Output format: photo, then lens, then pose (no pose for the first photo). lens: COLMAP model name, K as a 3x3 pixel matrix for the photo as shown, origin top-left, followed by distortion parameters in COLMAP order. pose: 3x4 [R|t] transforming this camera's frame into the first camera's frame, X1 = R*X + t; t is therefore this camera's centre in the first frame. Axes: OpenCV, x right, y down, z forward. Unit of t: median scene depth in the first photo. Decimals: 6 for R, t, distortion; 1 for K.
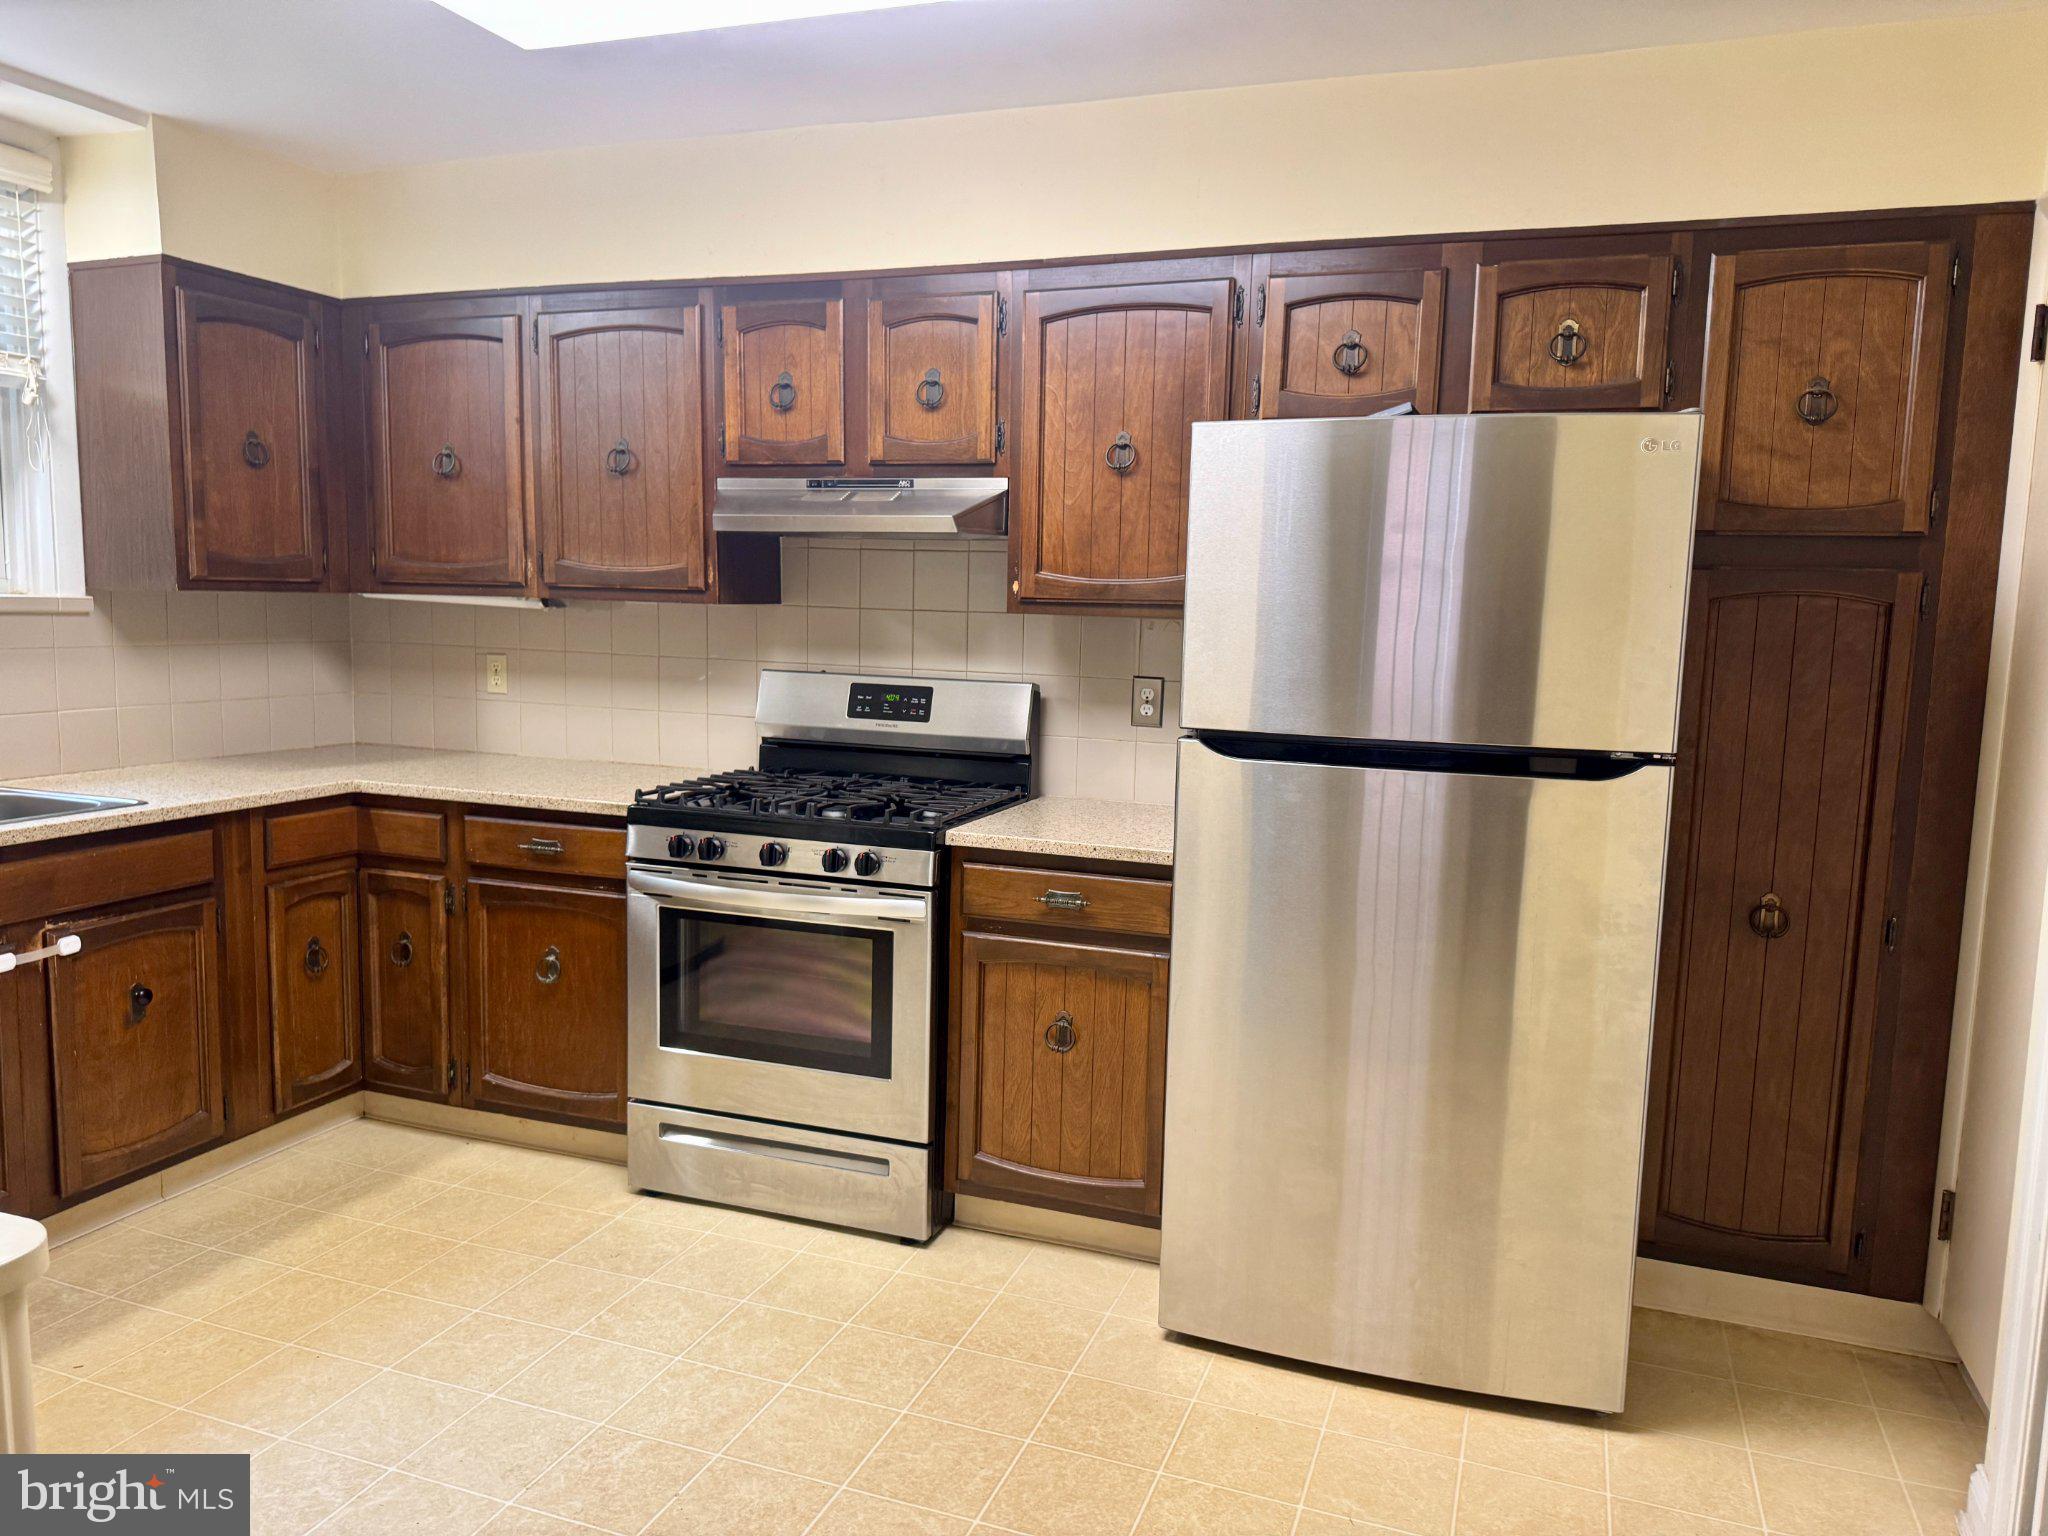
lens RADIAL K [[1453.1, 0, 1024.0], [0, 1453.1, 768.0], [0, 0, 1]] dist [0.084601, -0.105997]
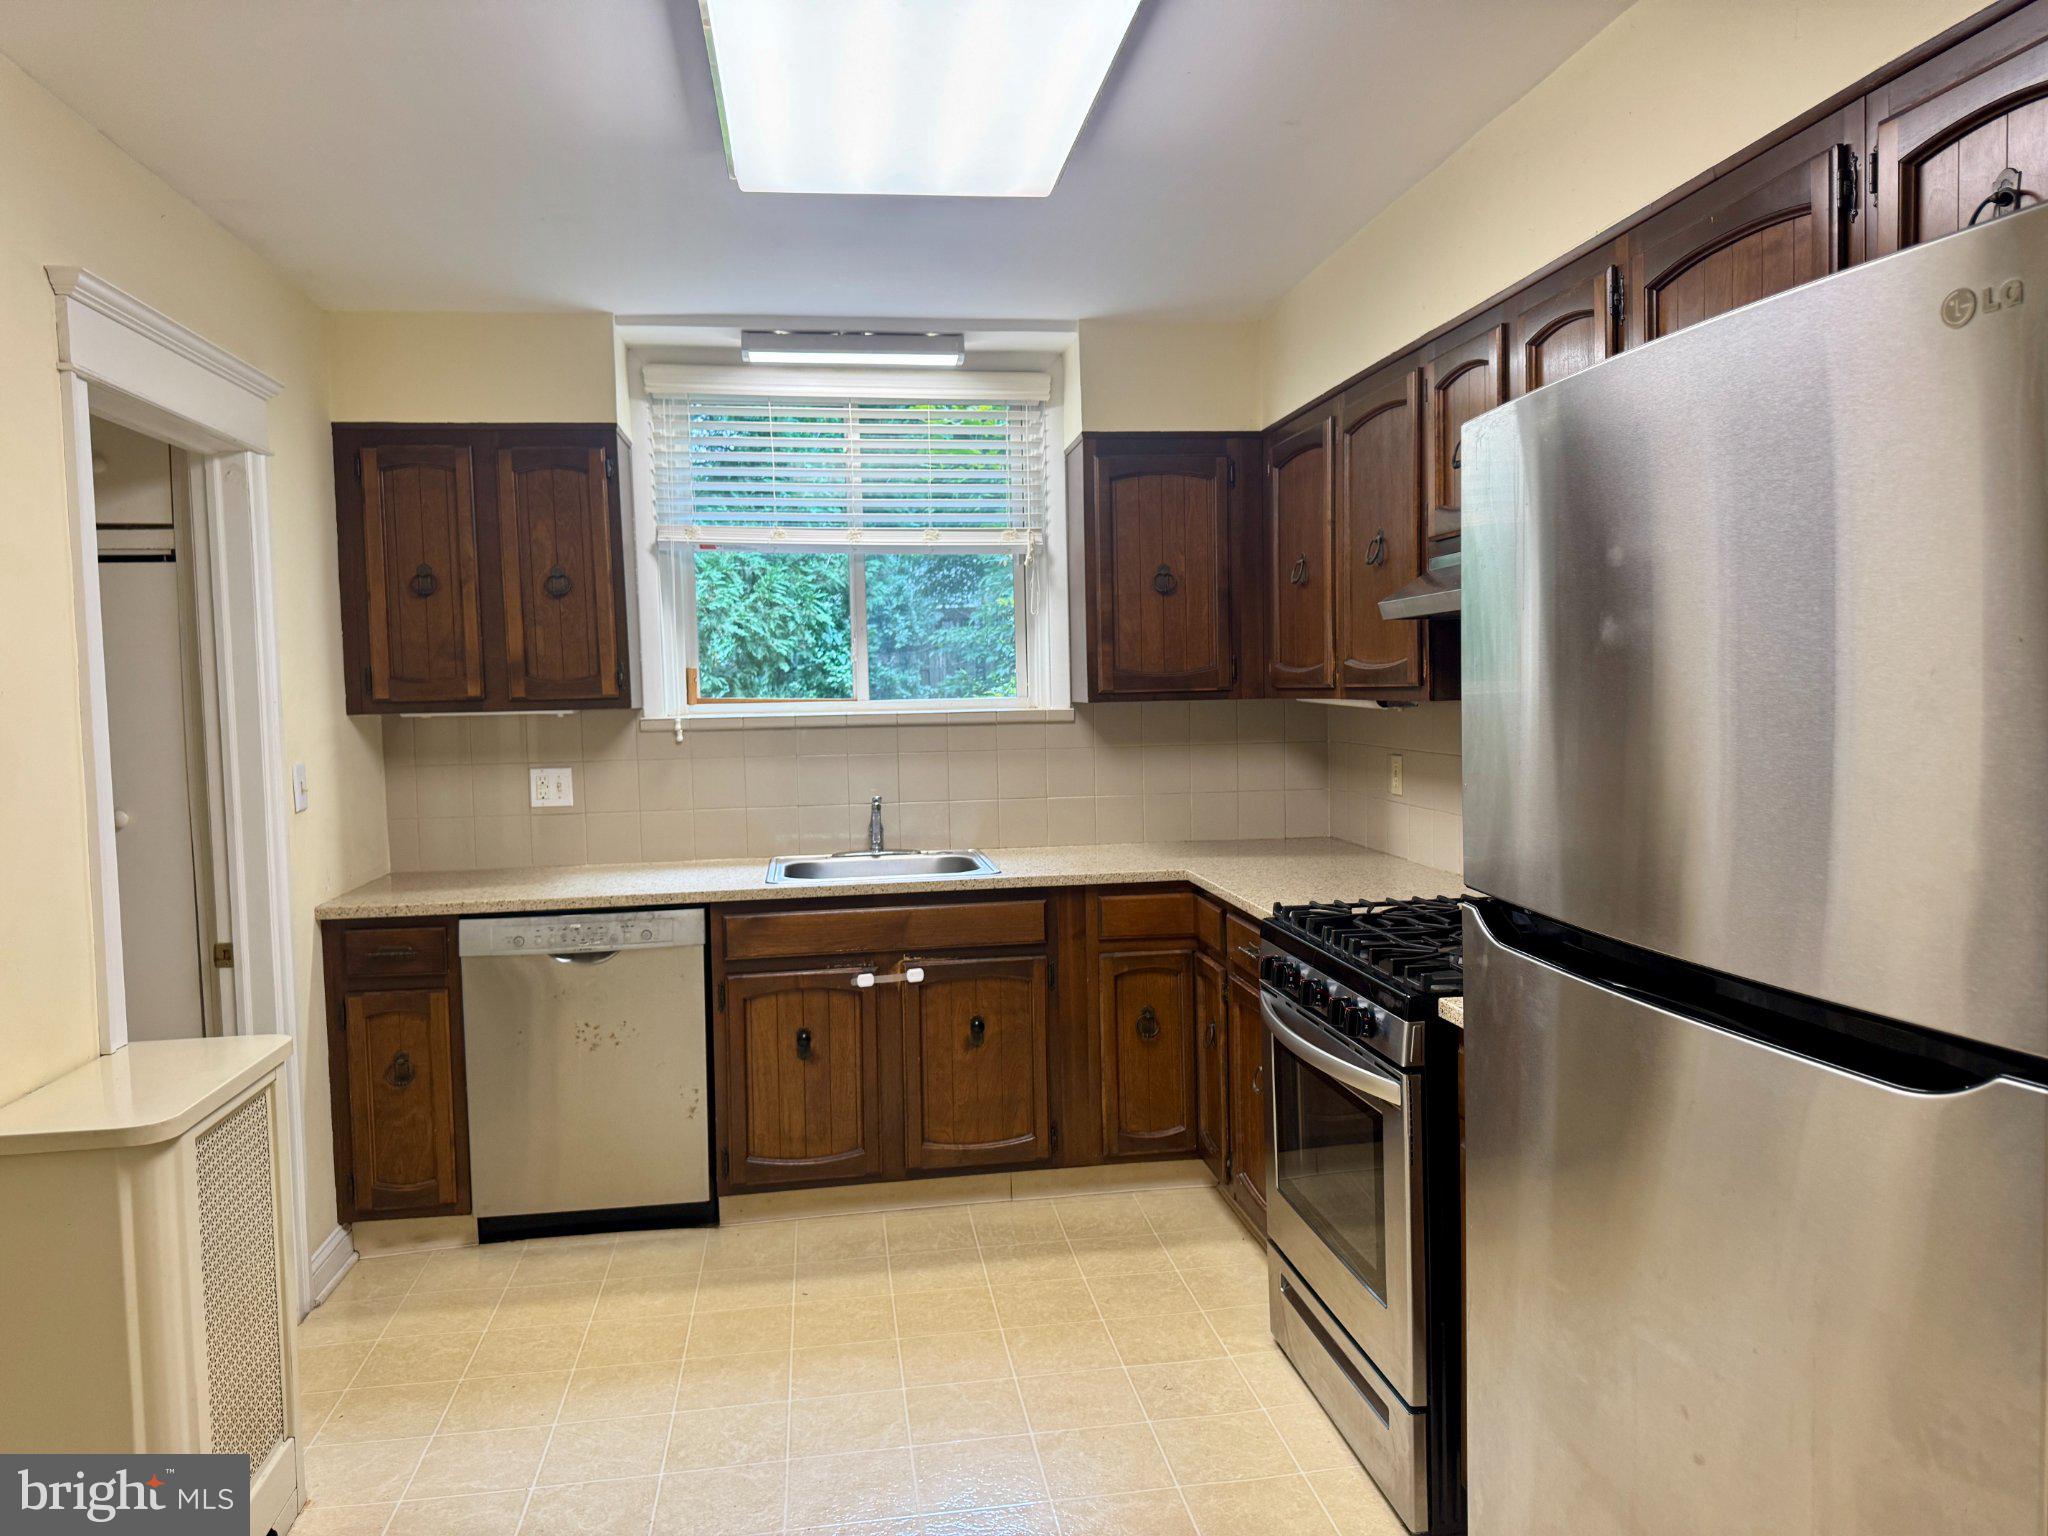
lens RADIAL K [[1417.3, 0, 1024.0], [0, 1417.3, 768.0], [0, 0, 1]] dist [0.164705, -0.411465]
pose [[0.475749, 0.017915, -0.879399, 0.438350], [-0.070760, 0.997332, -0.017963, -0.041518], [0.876730, 0.070772, 0.475747, 0.398331]]
